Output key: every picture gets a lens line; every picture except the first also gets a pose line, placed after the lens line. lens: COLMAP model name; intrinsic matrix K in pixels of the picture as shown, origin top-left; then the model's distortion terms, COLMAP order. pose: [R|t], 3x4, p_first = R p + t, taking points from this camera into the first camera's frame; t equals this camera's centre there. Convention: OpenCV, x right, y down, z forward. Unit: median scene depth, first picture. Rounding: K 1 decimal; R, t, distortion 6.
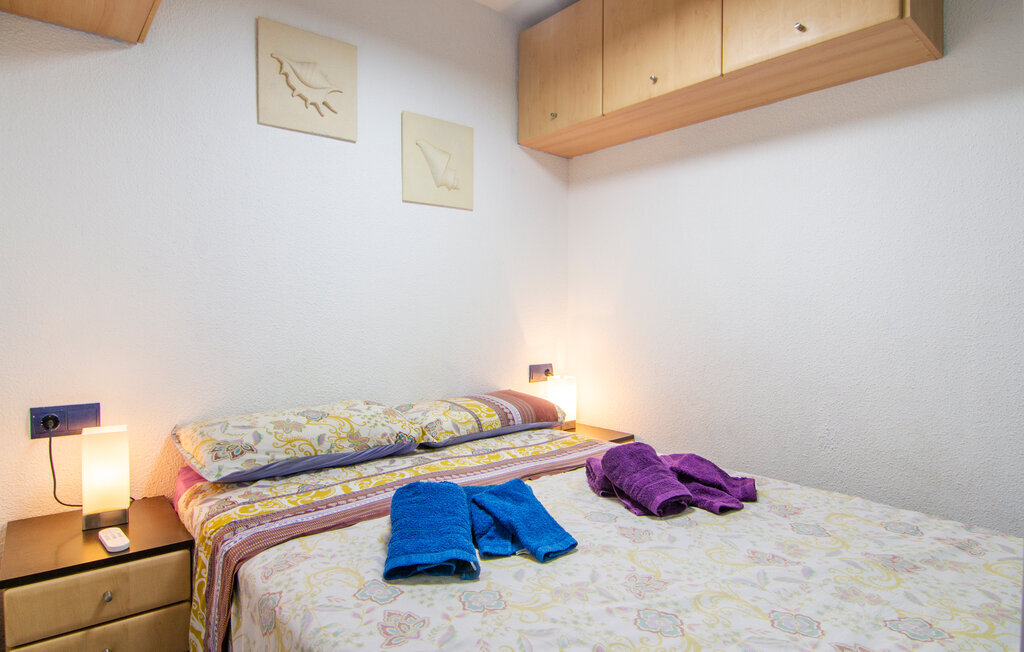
lens RADIAL K [[558.4, 0, 517.3], [0, 558.4, 323.0], [0, 0, 1]] dist [-0.004601, -0.008519]
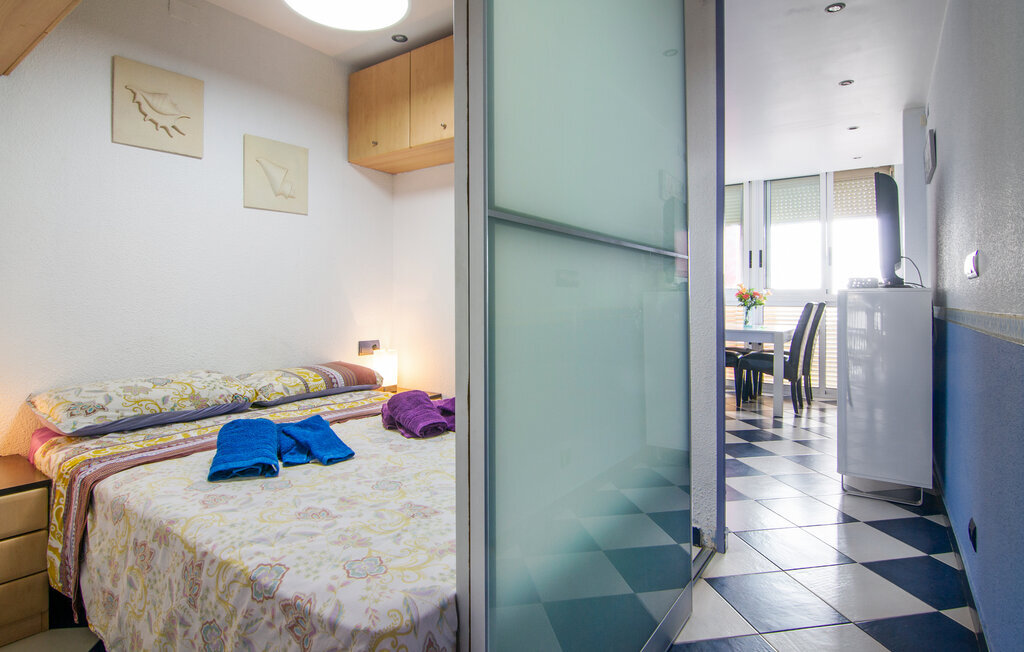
lens RADIAL K [[522.2, 0, 507.2], [0, 522.2, 292.2], [0, 0, 1]] dist [-0.012452, -0.005299]
pose [[0.974055, 0.000200, 0.226310, 0.128307], [0.006968, 0.999499, -0.030872, 0.008817], [-0.226203, 0.031648, 0.973566, -0.305098]]
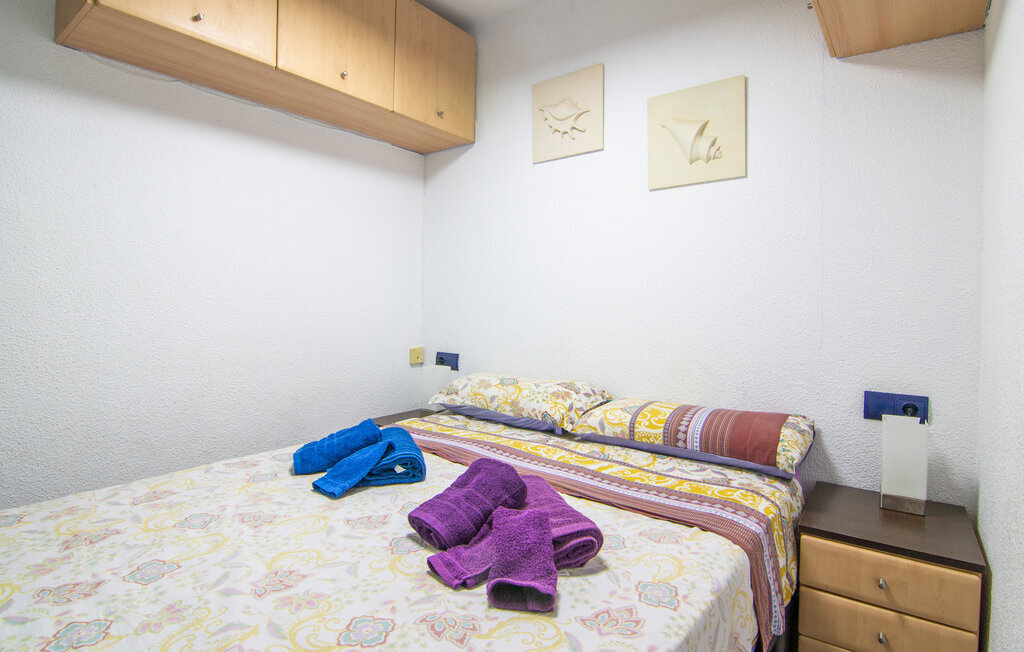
lens RADIAL K [[522.2, 0, 487.7], [0, 522.2, 300.6], [0, 0, 1]] dist [-0.012452, -0.005299]
pose [[0.174876, -0.004609, -0.984580, 0.844889], [-0.034346, 0.999352, -0.010778, -0.009168], [0.983991, 0.035701, 0.174604, 0.751814]]
